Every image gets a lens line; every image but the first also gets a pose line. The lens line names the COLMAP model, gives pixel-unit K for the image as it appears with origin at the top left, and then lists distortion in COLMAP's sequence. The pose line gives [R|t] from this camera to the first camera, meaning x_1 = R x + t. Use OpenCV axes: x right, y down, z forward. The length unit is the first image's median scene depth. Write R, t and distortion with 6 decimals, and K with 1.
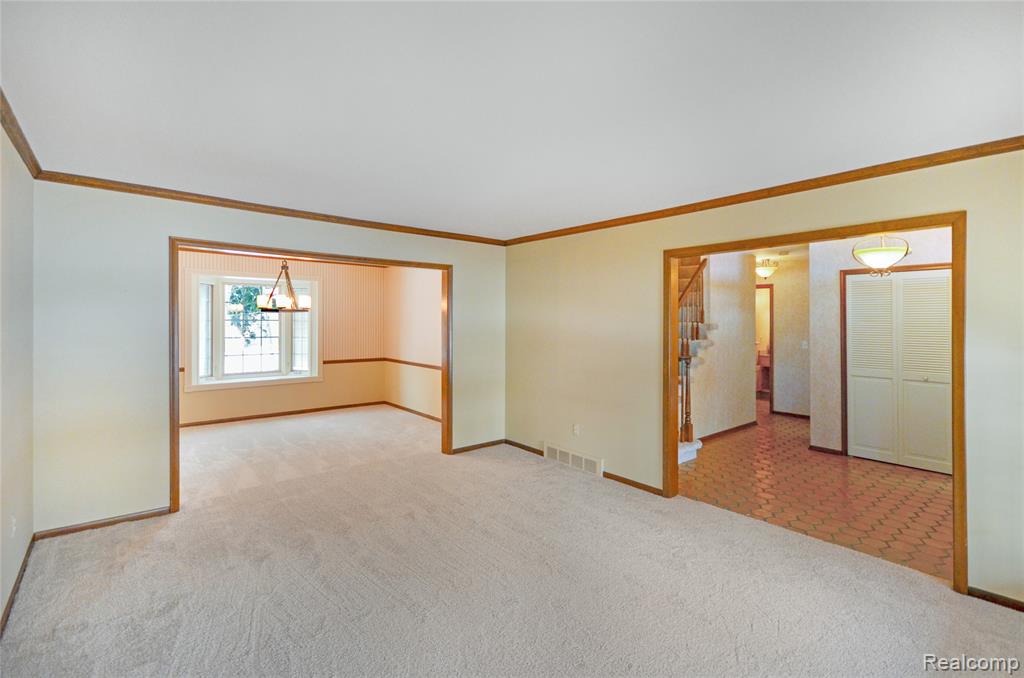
lens RADIAL K [[470.3, 0, 527.1], [0, 470.3, 323.6], [0, 0, 1]] dist [-0.000136, 0.001715]
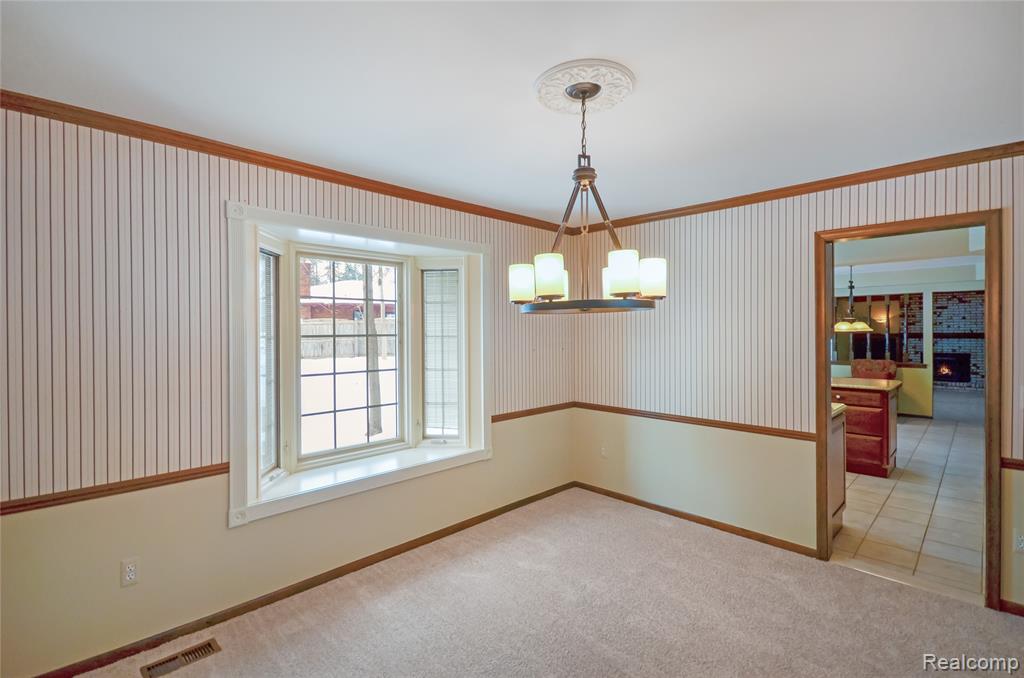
lens RADIAL K [[470.3, 0, 525.5], [0, 470.3, 334.2], [0, 0, 1]] dist [-0.000136, 0.001715]
pose [[0.997505, -0.013779, 0.069235, -0.433912], [0.013779, 0.999905, 0.000484, -0.006493], [-0.069235, 0.000471, 0.997600, 0.509589]]
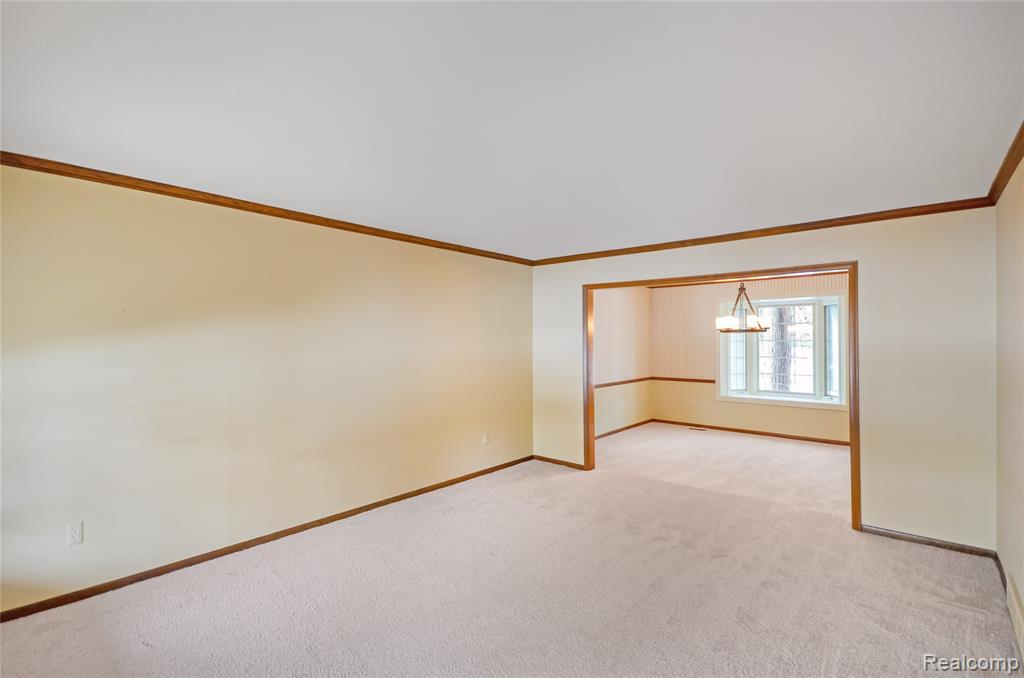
lens RADIAL K [[470.3, 0, 517.8], [0, 470.3, 338.0], [0, 0, 1]] dist [-0.000136, 0.001715]
pose [[0.158207, -0.005464, -0.987391, 0.317724], [-0.009025, 0.999935, -0.006980, -0.000236], [0.987365, 0.010016, 0.158147, 0.262852]]
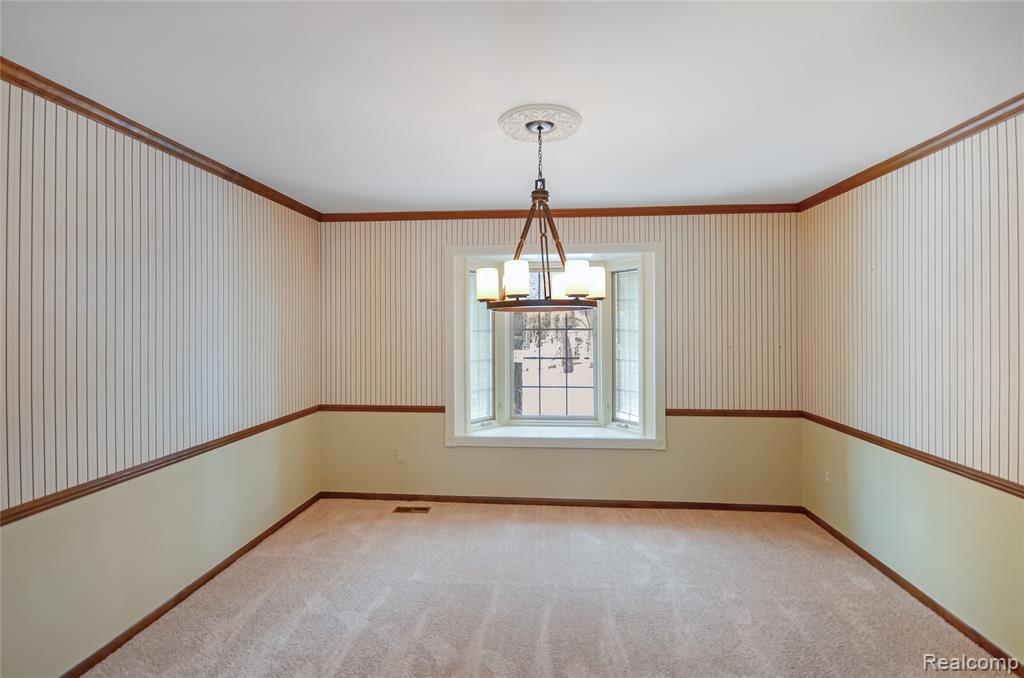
lens RADIAL K [[470.3, 0, 507.3], [0, 470.3, 331.8], [0, 0, 1]] dist [-0.000136, 0.001715]
pose [[0.691489, -0.001596, -0.722385, -0.188594], [0.001170, 0.999999, -0.001090, -0.003568], [0.722386, -0.000091, 0.691490, 0.532010]]
